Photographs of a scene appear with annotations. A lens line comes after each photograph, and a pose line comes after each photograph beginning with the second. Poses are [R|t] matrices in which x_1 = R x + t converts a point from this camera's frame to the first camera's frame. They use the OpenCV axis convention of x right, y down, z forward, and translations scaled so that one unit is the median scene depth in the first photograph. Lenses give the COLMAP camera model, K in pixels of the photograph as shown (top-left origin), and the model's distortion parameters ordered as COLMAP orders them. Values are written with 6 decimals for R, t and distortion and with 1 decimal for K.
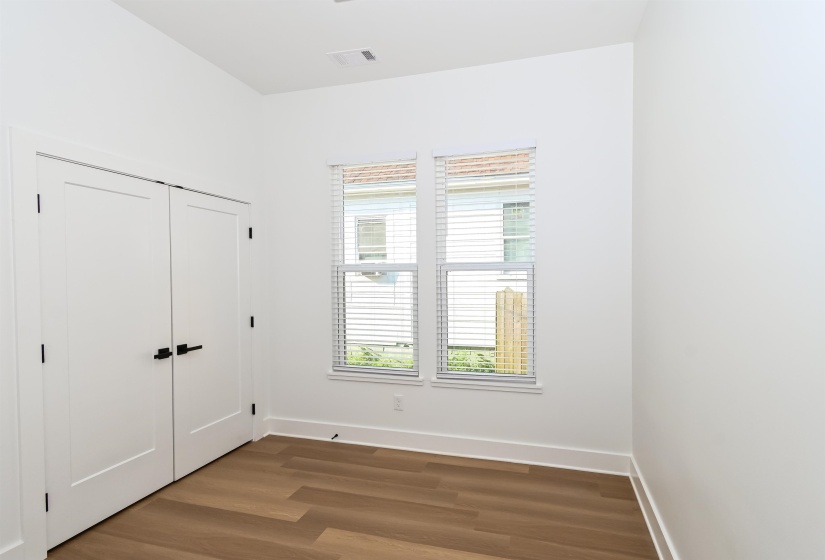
lens RADIAL K [[374.8, 0, 412.3], [0, 374.8, 277.2], [0, 0, 1]] dist [0.010316, 0.000832]
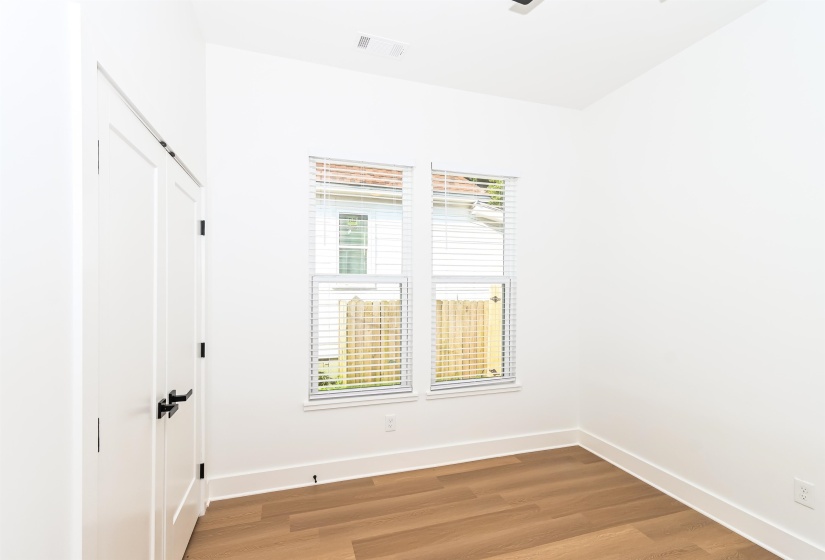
lens RADIAL K [[387.5, 0, 384.8], [0, 387.5, 283.0], [0, 0, 1]] dist [0.019916, -0.000385]
pose [[0.844420, 0.009690, 0.535593, -0.582356], [-0.004652, 0.999931, -0.010758, -0.005011], [-0.535661, 0.006592, 0.844408, 0.191057]]
